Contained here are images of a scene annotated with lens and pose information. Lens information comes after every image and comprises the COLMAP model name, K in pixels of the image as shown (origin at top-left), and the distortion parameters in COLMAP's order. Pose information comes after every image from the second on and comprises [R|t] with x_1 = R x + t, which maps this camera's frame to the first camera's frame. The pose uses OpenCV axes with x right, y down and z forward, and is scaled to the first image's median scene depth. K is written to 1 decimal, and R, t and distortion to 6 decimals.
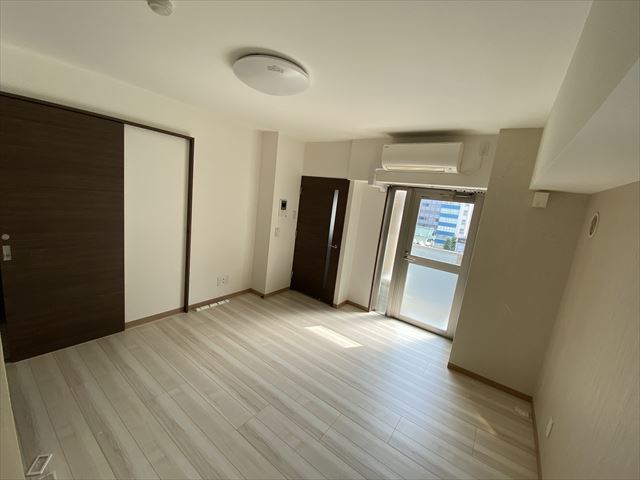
lens RADIAL K [[258.0, 0, 320.0], [0, 258.0, 240.0], [0, 0, 1]] dist [0.001187, 0.000015]
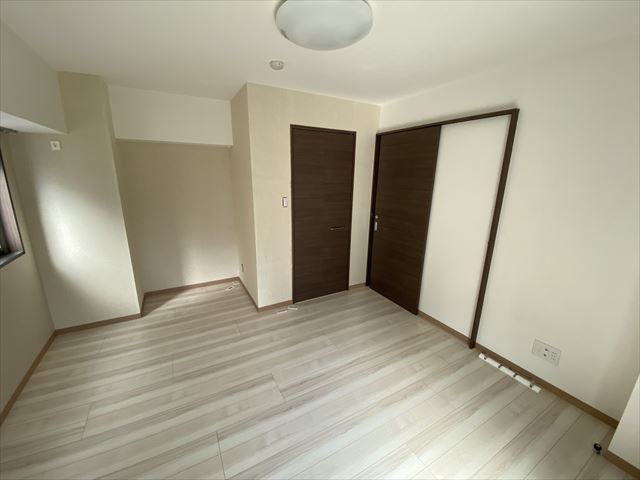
lens RADIAL K [[258.0, 0, 320.0], [0, 258.0, 240.0], [0, 0, 1]] dist [0.001187, 0.000015]
pose [[-0.420272, 0.106328, -0.901147, 0.424056], [-0.218309, 0.952092, 0.214153, -0.117920], [0.880745, 0.286731, -0.376925, 1.040621]]
